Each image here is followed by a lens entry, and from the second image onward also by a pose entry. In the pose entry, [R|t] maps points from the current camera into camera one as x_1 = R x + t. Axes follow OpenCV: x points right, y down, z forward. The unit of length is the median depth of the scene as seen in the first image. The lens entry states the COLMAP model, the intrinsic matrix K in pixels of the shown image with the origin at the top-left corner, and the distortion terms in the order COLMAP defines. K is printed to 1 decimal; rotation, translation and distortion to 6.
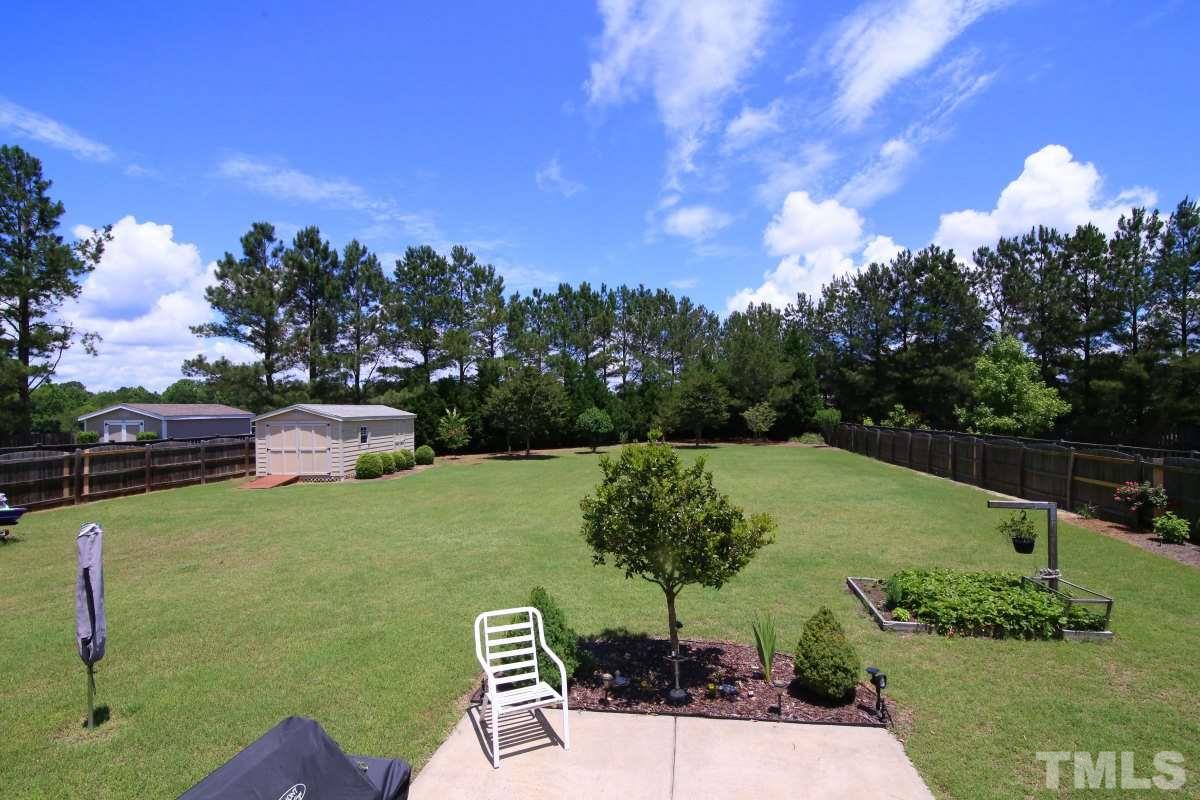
lens RADIAL K [[617.1, 0, 603.7], [0, 617.1, 408.1], [0, 0, 1]] dist [-0.024931, -0.000274]
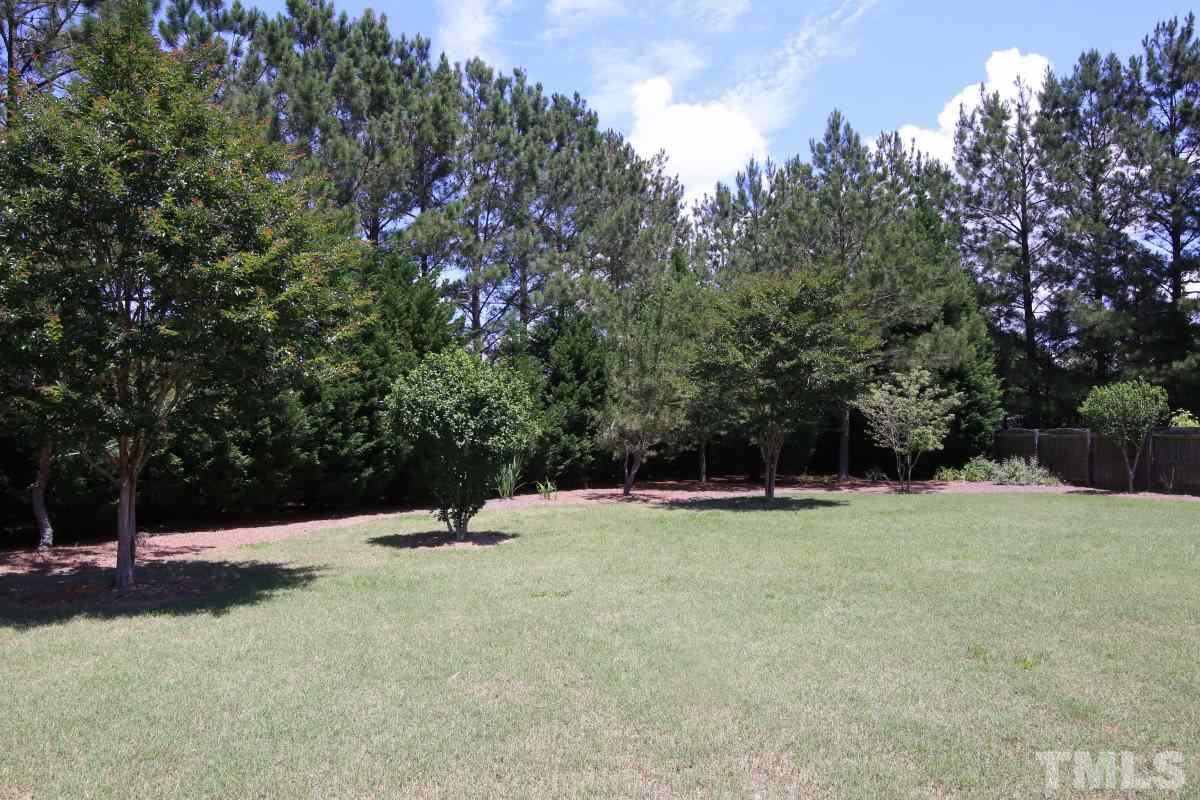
lens RADIAL K [[860.2, 0, 601.5], [0, 860.2, 406.9], [0, 0, 1]] dist [0.001738, -0.001049]
pose [[0.954057, 0.007013, 0.299543, -0.020989], [0.004825, 0.999237, -0.038762, 0.011581], [-0.299587, 0.038427, 0.953295, 0.223538]]
